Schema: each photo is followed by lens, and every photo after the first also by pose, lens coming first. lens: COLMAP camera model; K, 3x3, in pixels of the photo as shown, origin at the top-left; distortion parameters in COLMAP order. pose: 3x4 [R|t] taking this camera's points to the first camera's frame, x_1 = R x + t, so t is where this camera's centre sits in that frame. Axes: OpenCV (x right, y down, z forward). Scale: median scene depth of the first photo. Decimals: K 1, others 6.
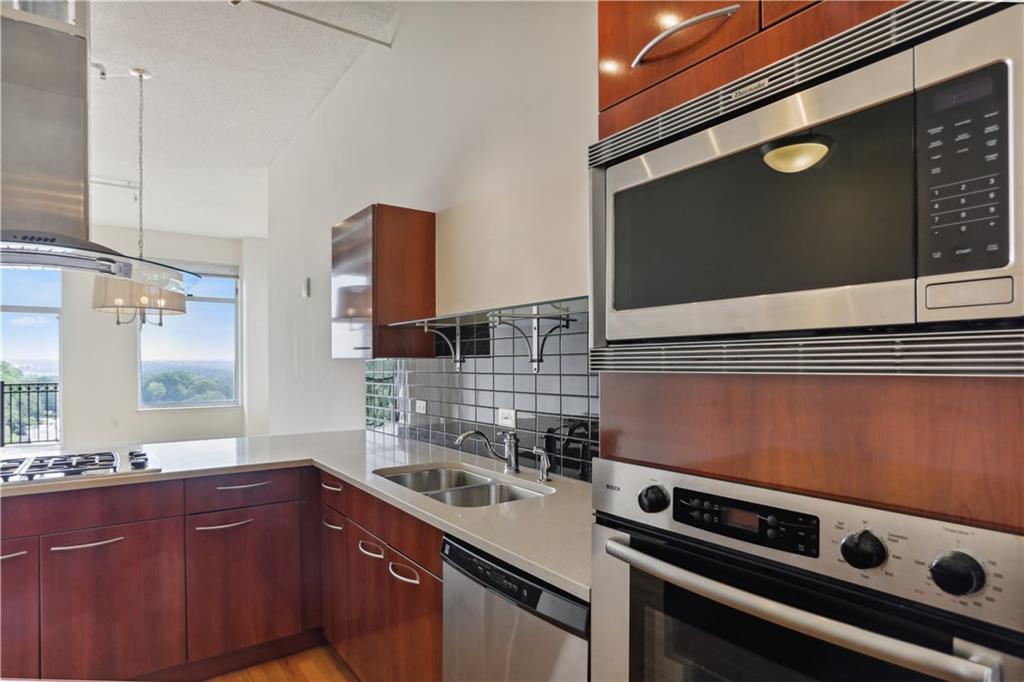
lens RADIAL K [[585.3, 0, 511.0], [0, 585.3, 360.9], [0, 0, 1]] dist [0.000717, 0.000102]
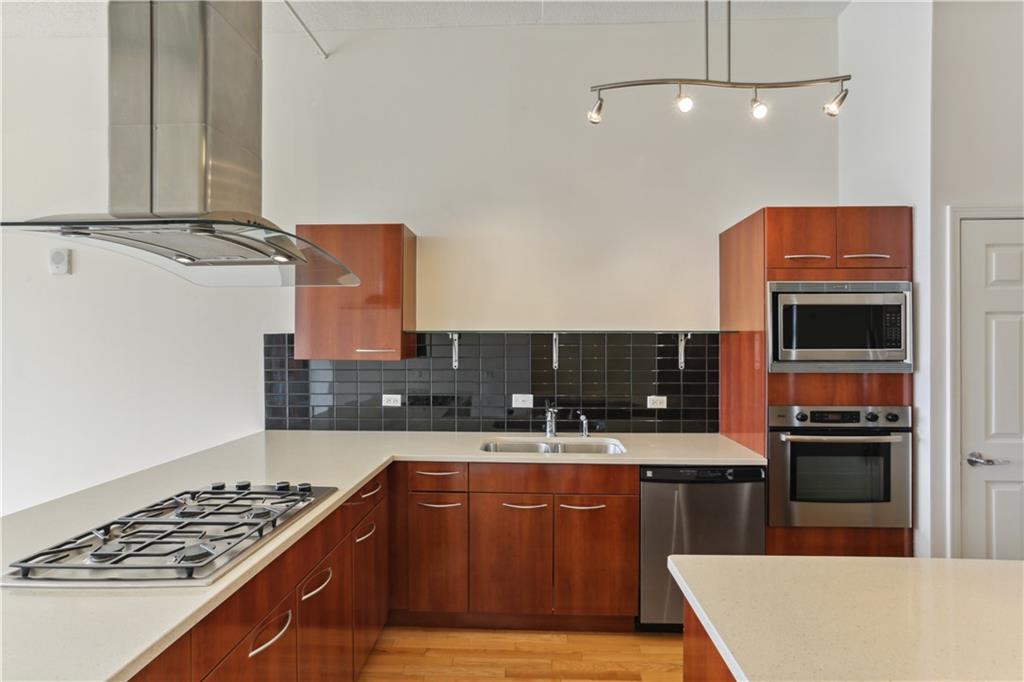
lens RADIAL K [[502.8, 0, 511.8], [0, 502.8, 348.5], [0, 0, 1]] dist [0.000711, 0.000027]
pose [[0.570631, 0.010026, 0.821146, -2.943352], [-0.007347, 0.999948, -0.007103, -0.077839], [-0.821174, -0.001979, 0.570674, 0.882301]]
